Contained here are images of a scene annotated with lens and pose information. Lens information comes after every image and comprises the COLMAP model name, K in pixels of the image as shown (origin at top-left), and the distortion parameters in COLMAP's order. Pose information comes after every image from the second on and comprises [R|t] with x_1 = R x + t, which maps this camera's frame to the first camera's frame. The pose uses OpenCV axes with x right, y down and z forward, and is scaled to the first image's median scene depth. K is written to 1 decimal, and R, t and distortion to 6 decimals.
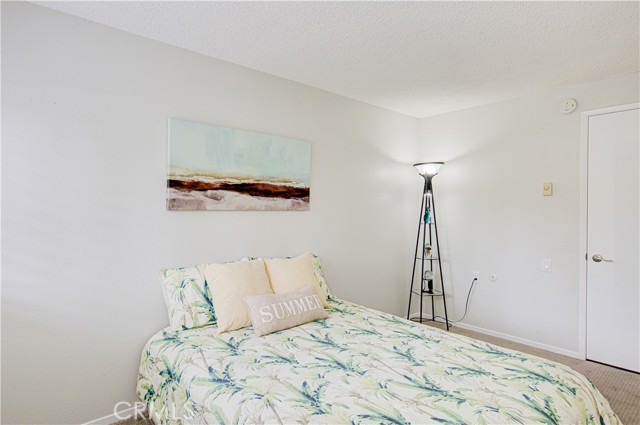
lens RADIAL K [[362.8, 0, 320.0], [0, 362.8, 212.5], [0, 0, 1]] dist [0.001761, 0.000538]
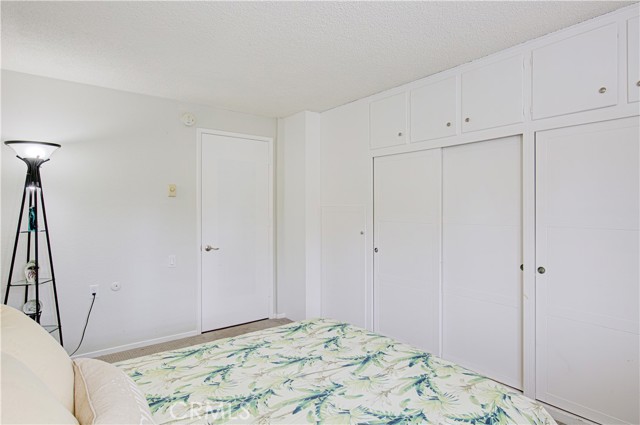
lens RADIAL K [[357.2, 0, 321.5], [0, 357.2, 196.2], [0, 0, 1]] dist [0.025367, 0.000187]
pose [[0.051965, 0.029230, 0.998221, -0.501897], [0.011928, 0.999482, -0.029888, -0.010960], [-0.998578, 0.013460, 0.051590, 0.599986]]
